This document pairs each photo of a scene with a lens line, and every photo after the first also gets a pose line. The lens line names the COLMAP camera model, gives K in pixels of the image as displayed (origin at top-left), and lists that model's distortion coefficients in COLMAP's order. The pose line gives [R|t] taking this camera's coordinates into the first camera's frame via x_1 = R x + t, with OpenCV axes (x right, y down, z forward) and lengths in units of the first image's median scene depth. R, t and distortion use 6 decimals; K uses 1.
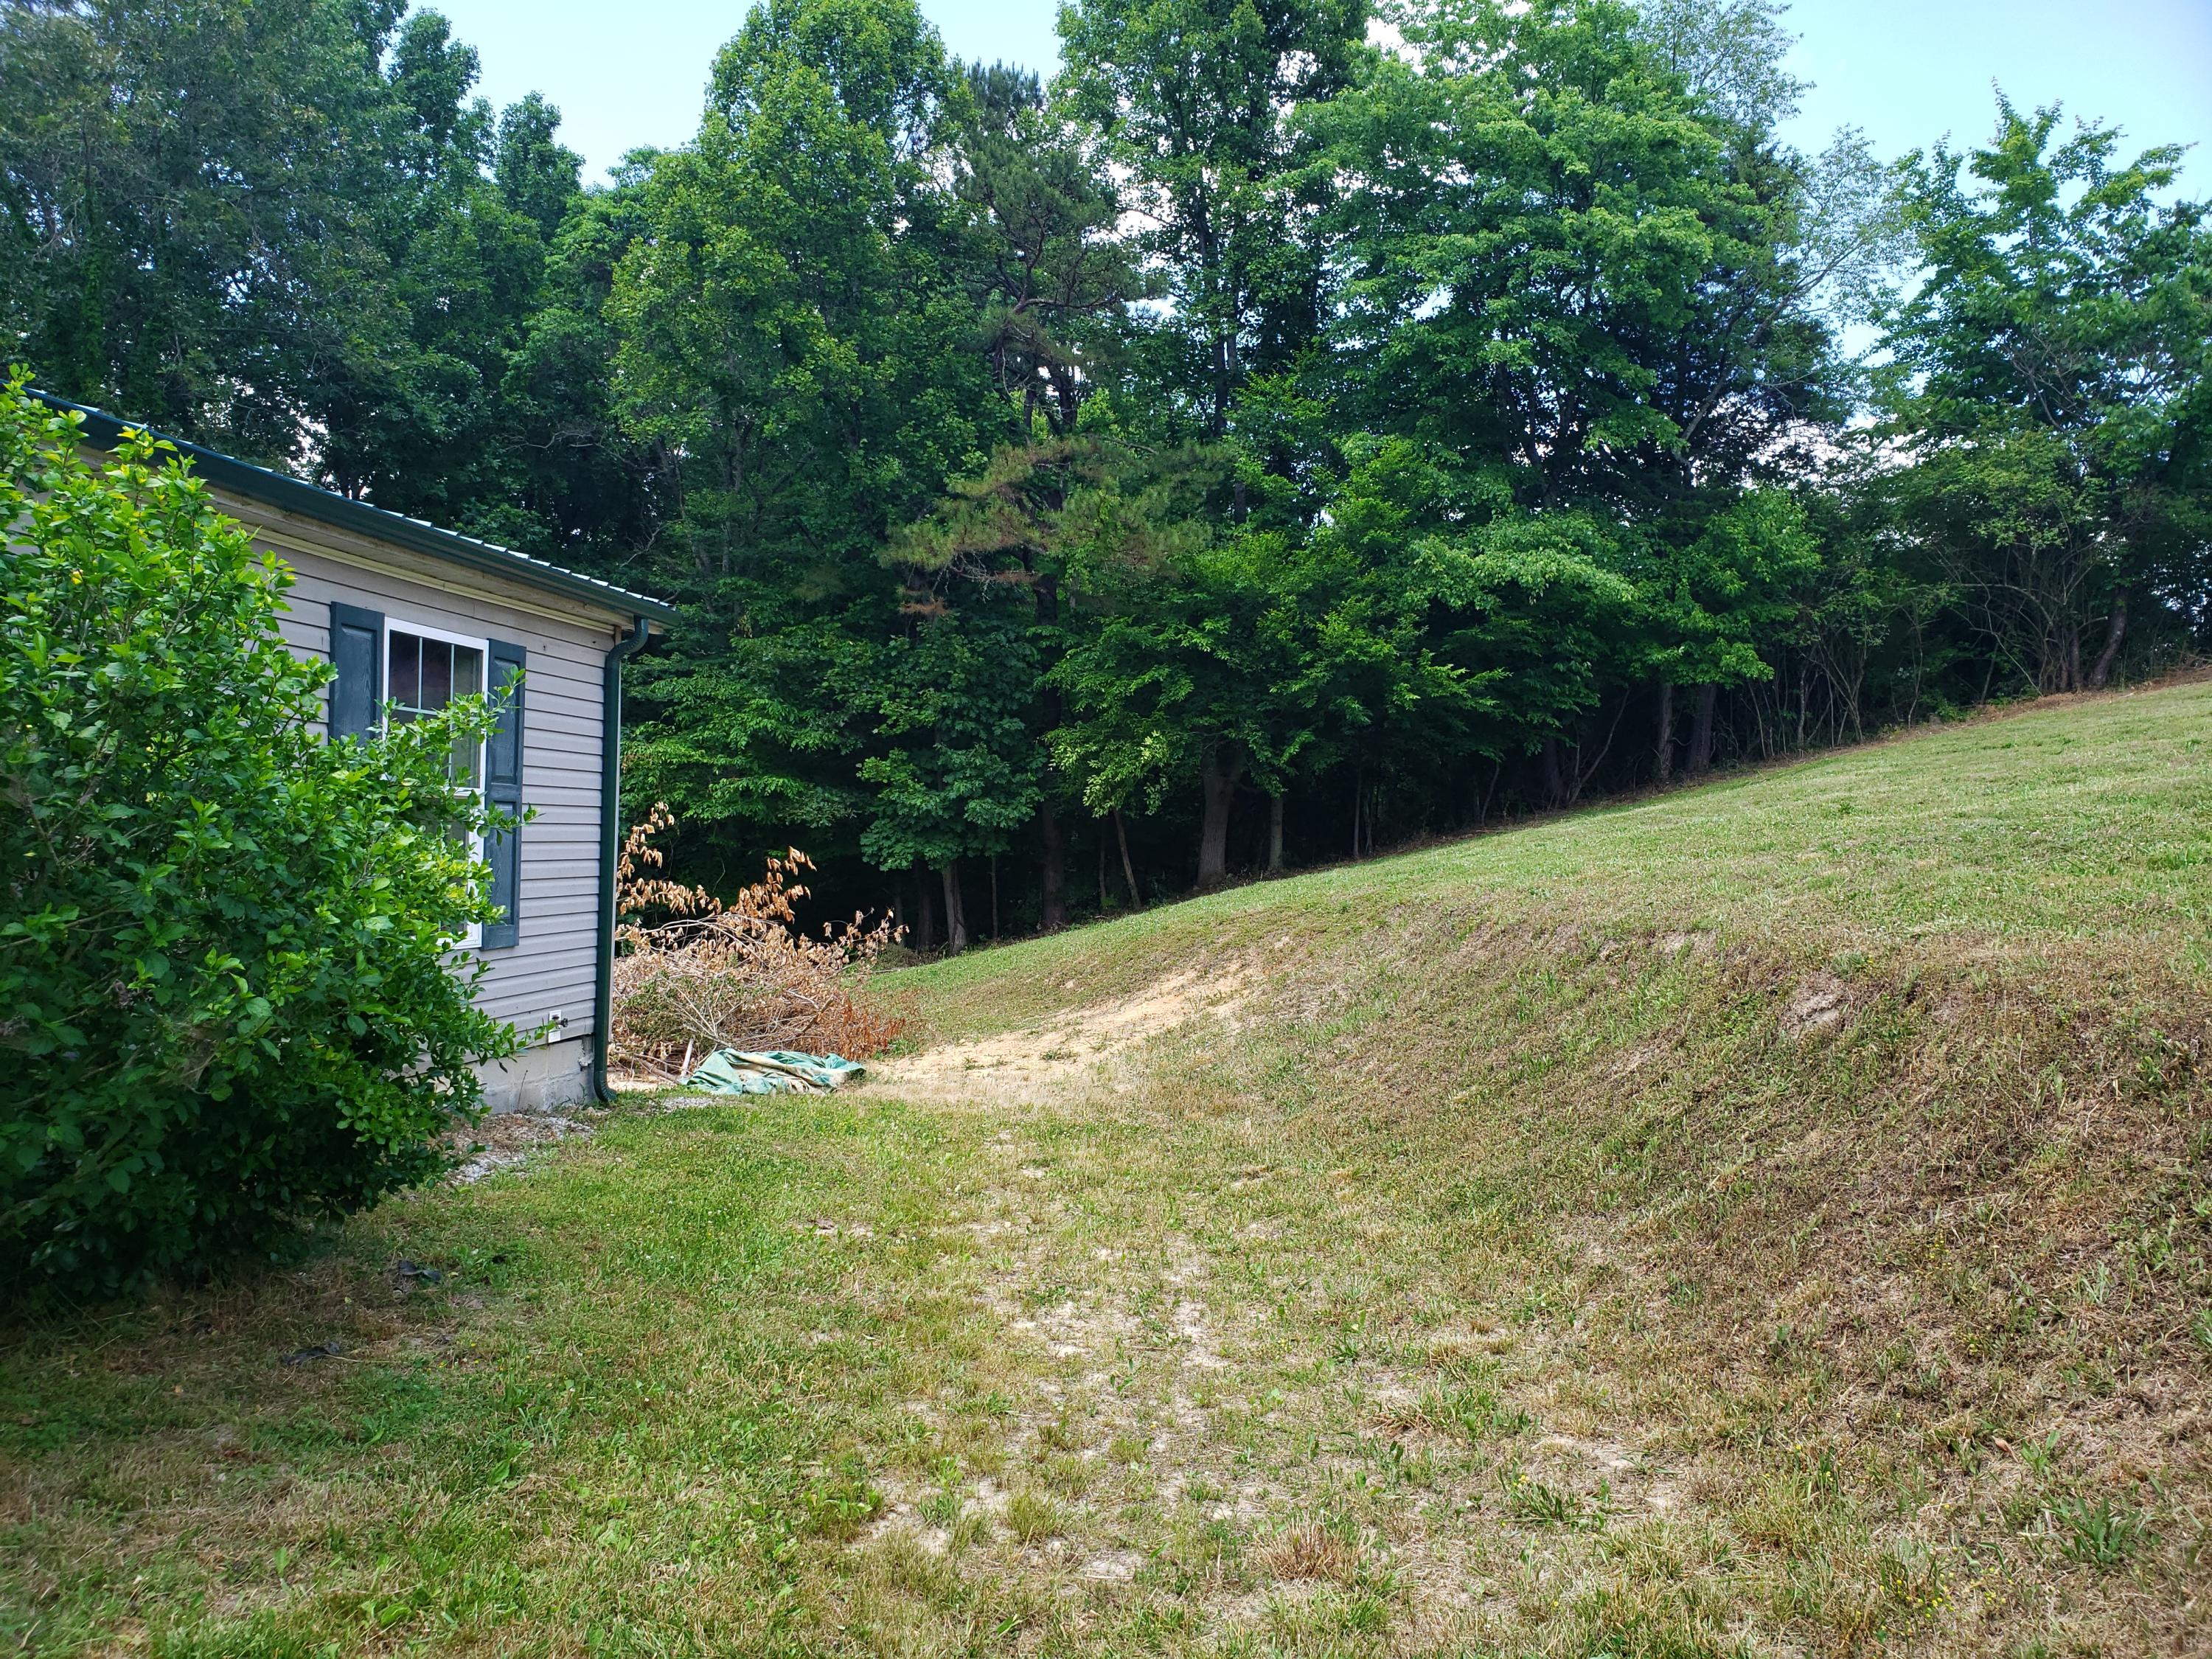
lens RADIAL K [[1734.8, 0, 1100.5], [0, 1734.8, 848.6], [0, 0, 1]] dist [0.059447, -0.035731]
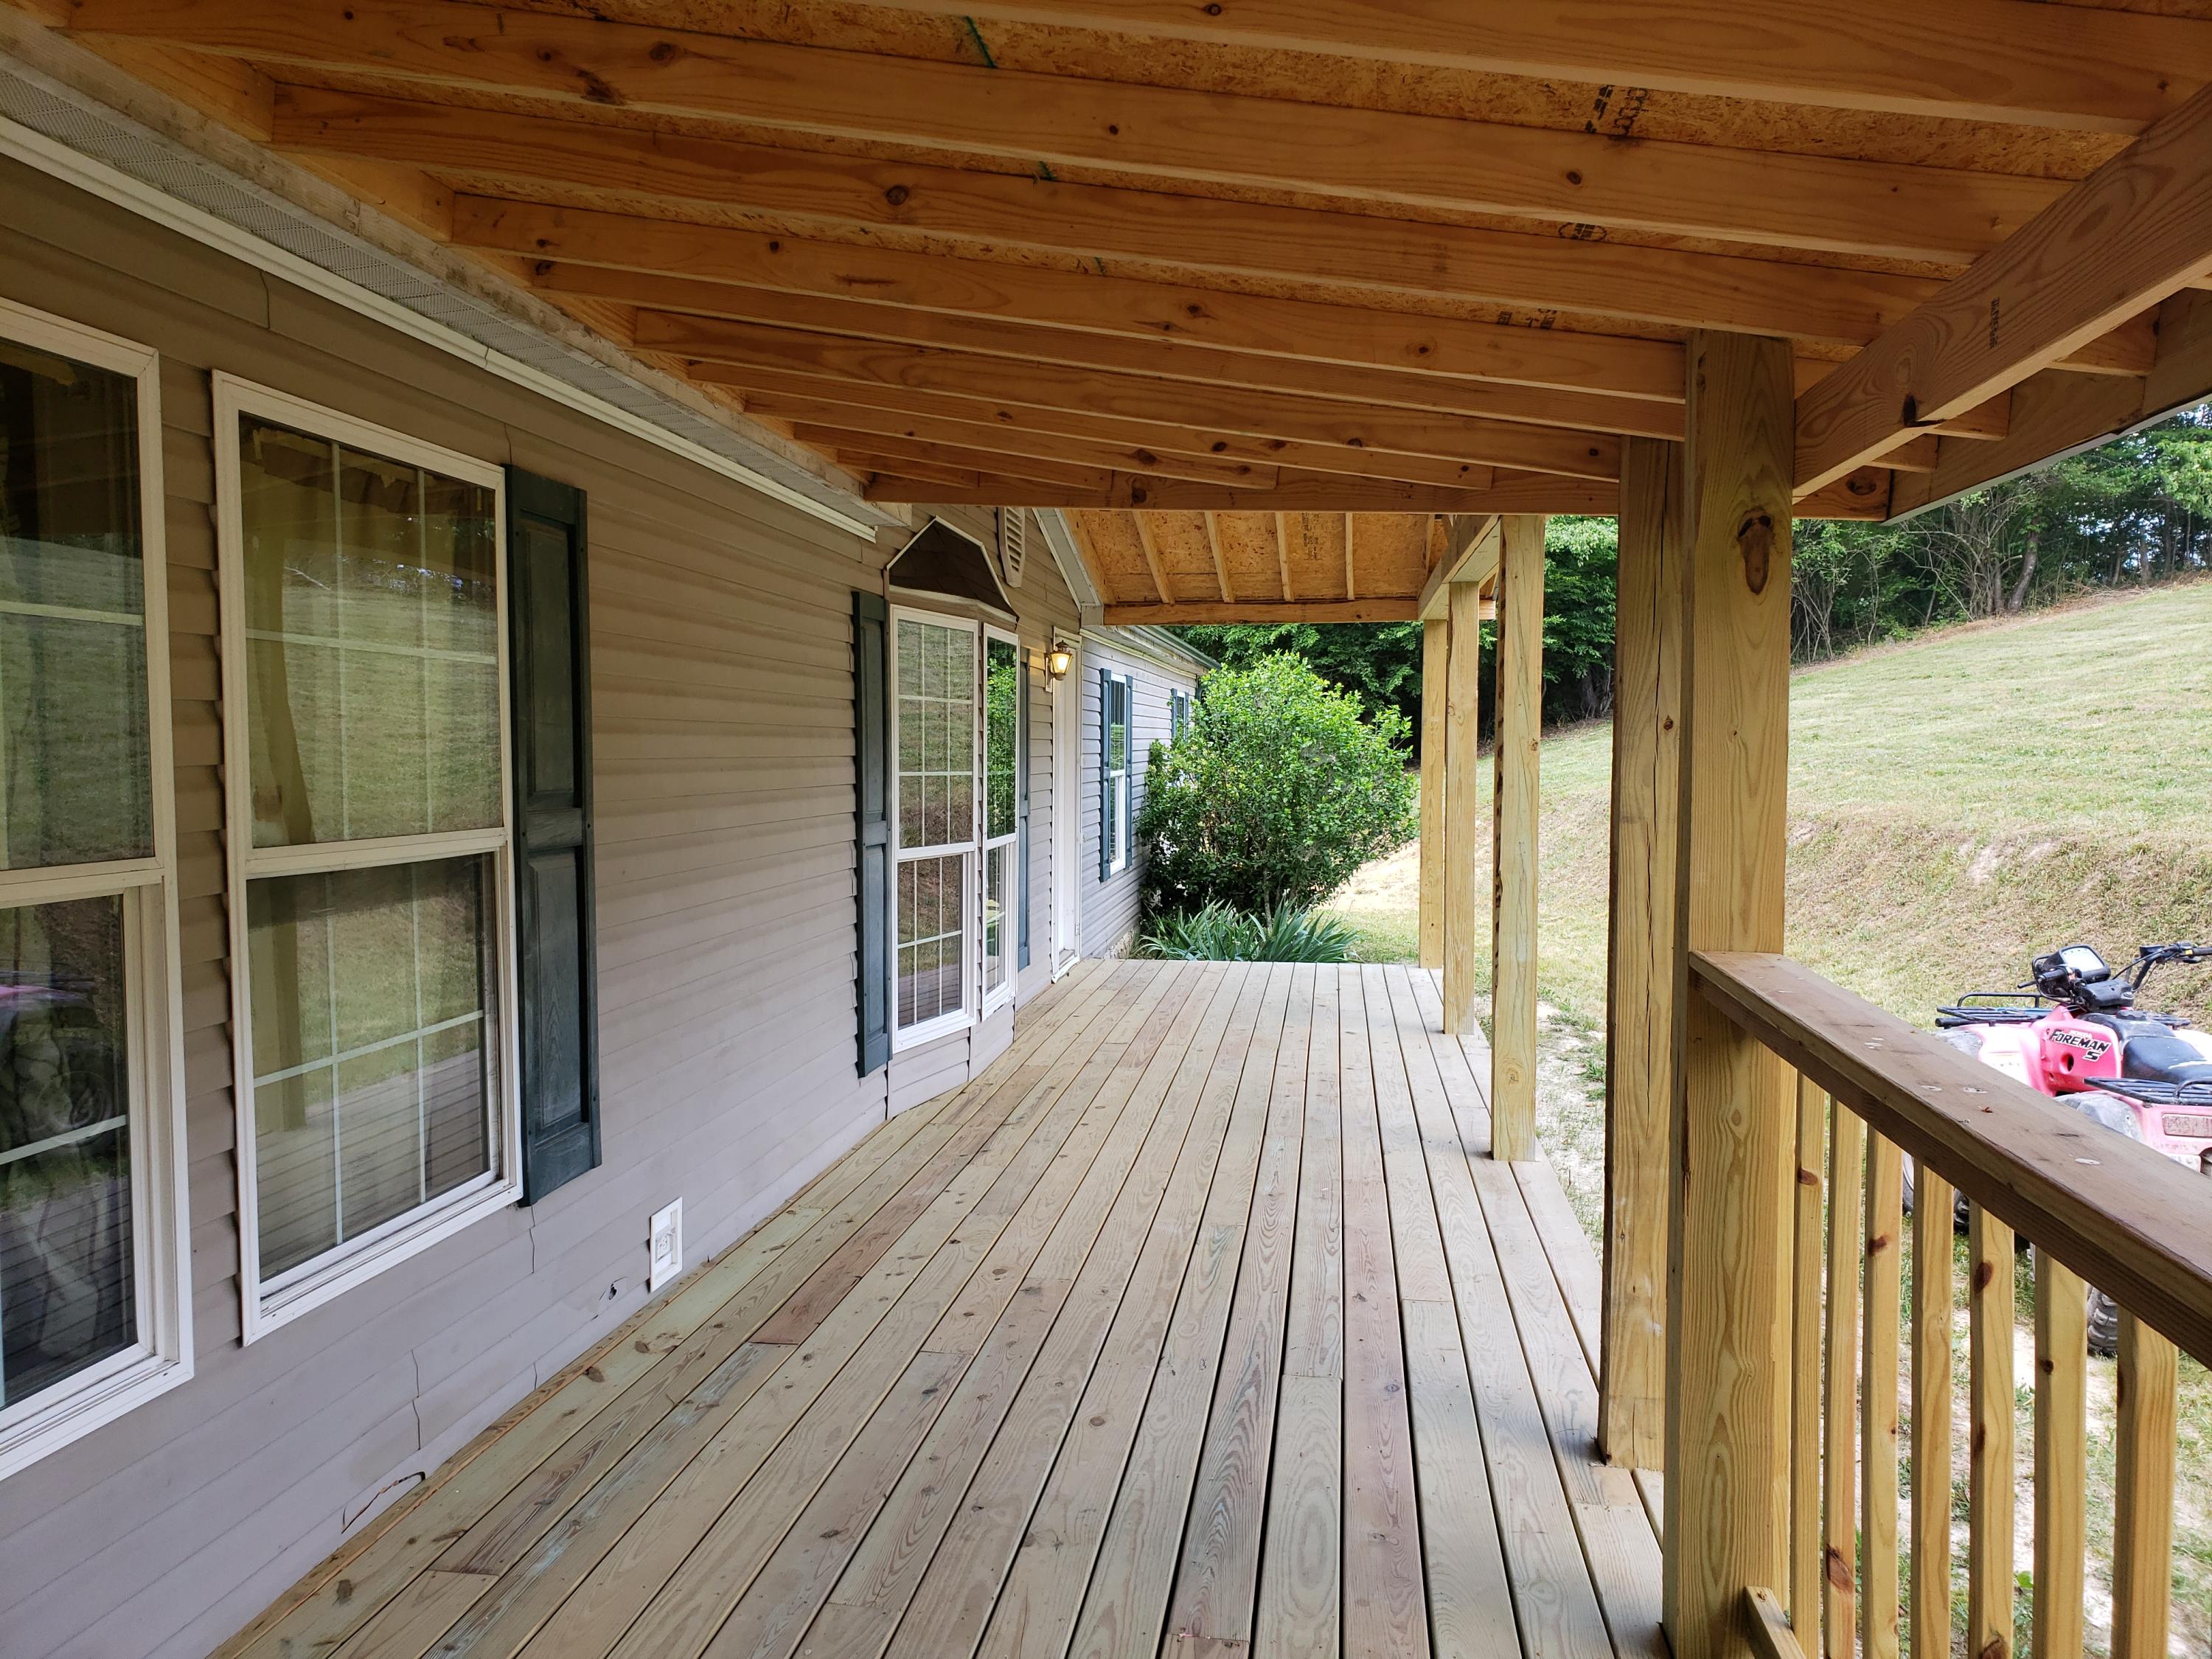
lens RADIAL K [[1734.8, 0, 1112.4], [0, 1734.8, 819.0], [0, 0, 1]] dist [0.059447, -0.035731]
pose [[0.999461, -0.029068, 0.015278, -0.116492], [0.028431, 0.998780, 0.040373, -0.011681], [-0.016433, -0.039917, 0.999068, -0.280941]]
